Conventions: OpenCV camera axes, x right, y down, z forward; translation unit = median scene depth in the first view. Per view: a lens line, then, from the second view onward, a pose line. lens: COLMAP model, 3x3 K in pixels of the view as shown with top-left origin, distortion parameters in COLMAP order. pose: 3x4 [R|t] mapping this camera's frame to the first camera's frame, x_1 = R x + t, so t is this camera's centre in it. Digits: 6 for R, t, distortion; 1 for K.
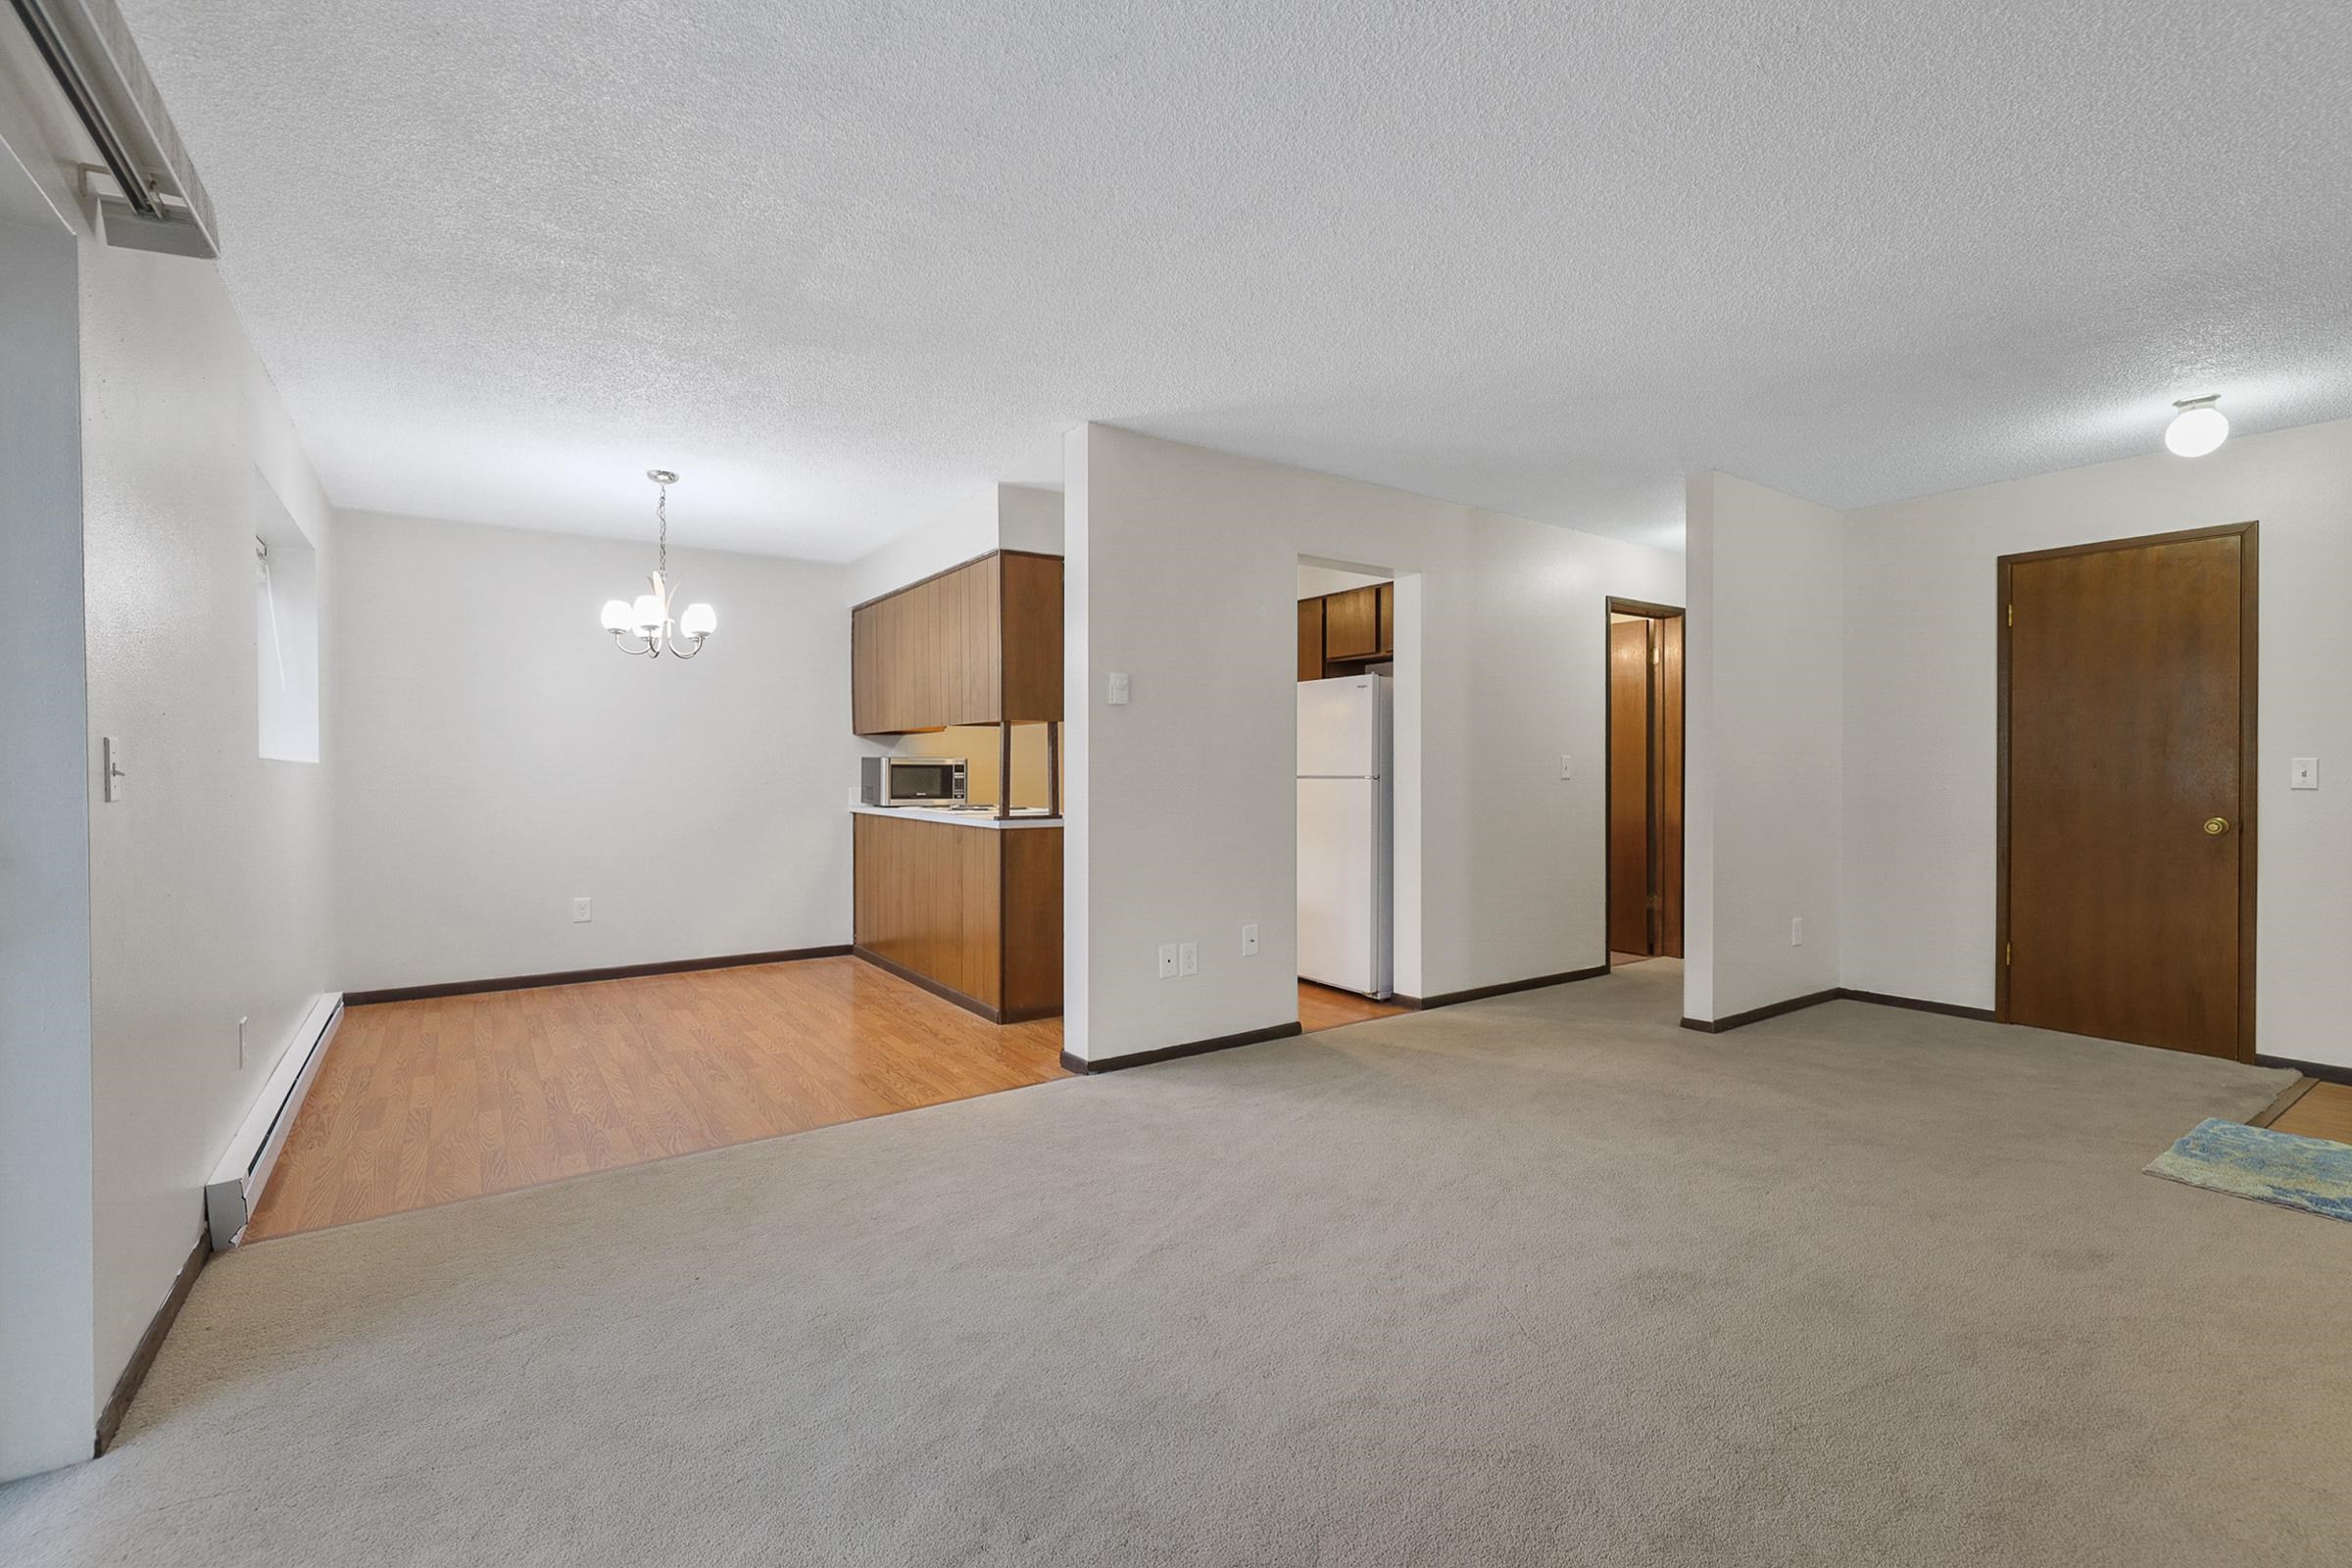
lens RADIAL K [[1033.4, 0, 1179.3], [0, 1033.4, 773.4], [0, 0, 1]] dist [-0.001635, -0.000355]
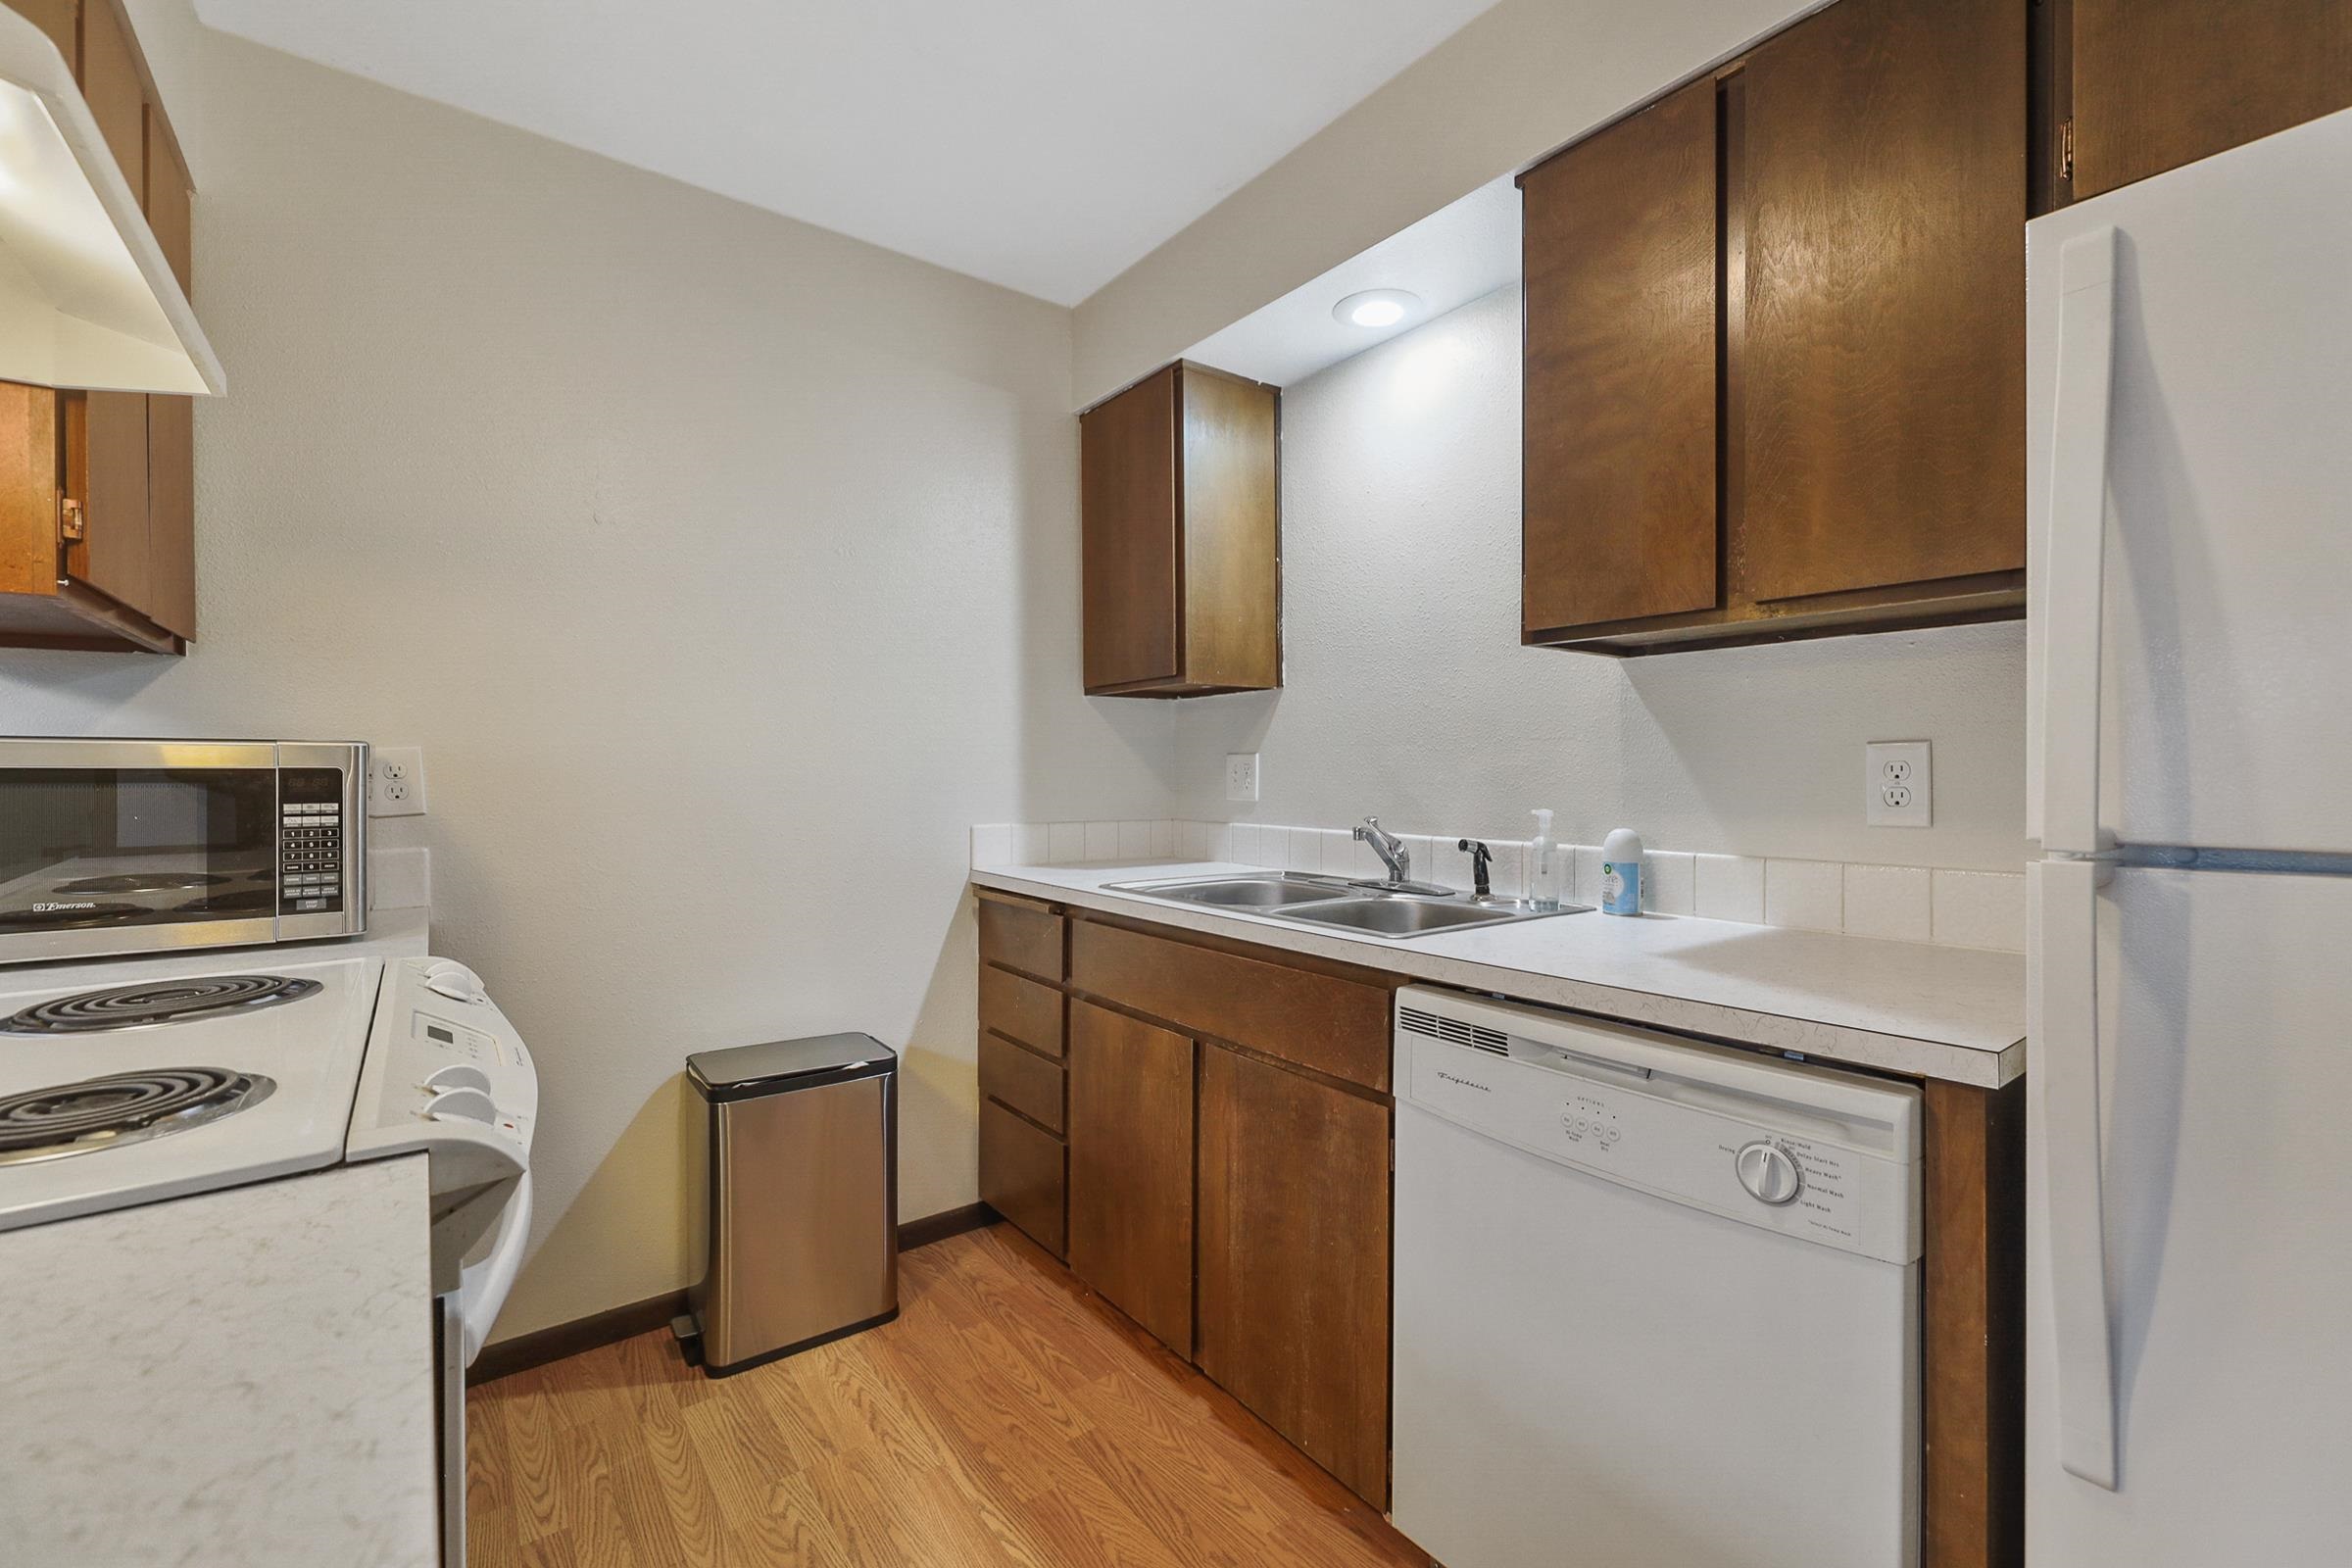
lens RADIAL K [[982.1, 0, 1173.4], [0, 982.1, 793.9], [0, 0, 1]] dist [-0.001274, 0.000293]
pose [[0.999121, 0.004094, 0.041728, -0.029055], [-0.004978, 0.999765, 0.021111, -0.008944], [-0.041632, -0.021301, 0.998906, 0.807104]]
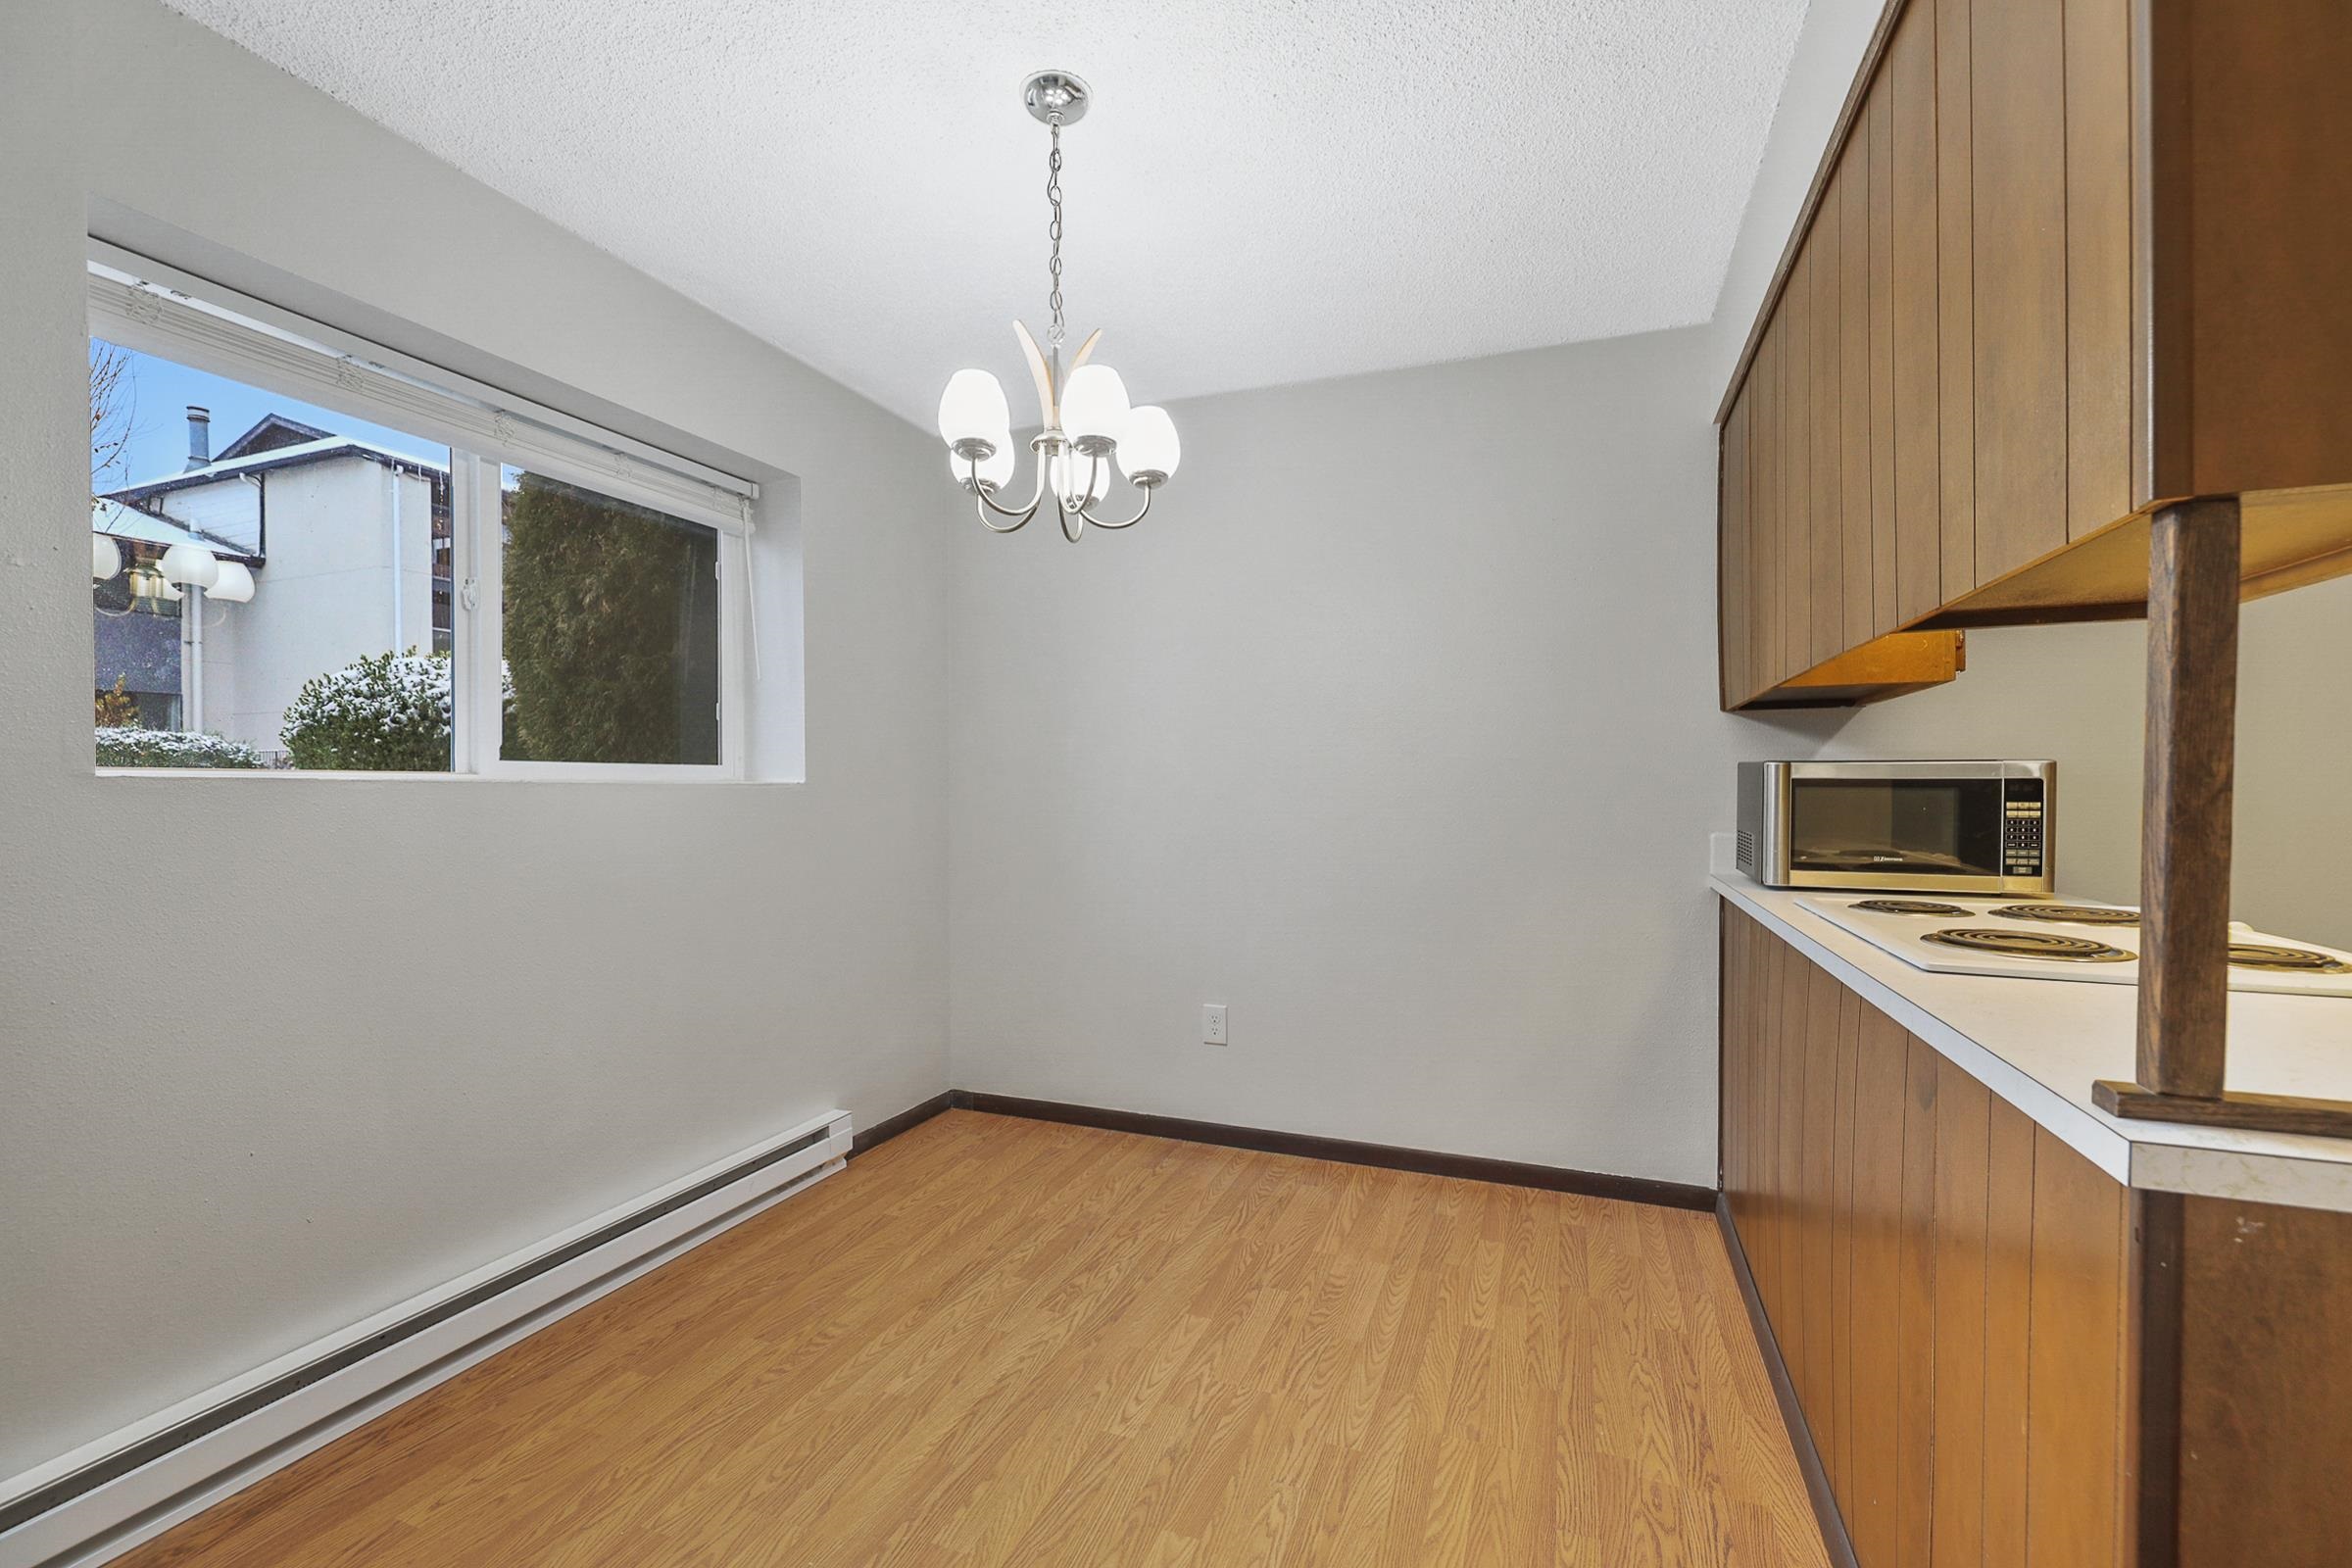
lens RADIAL K [[982.1, 0, 1175.3], [0, 982.1, 795.1], [0, 0, 1]] dist [-0.001274, 0.000293]
pose [[0.548475, 0.007191, -0.836136, -0.099184], [-0.003044, 0.999974, 0.006603, -0.004506], [0.836161, -0.001077, 0.548483, 0.610866]]
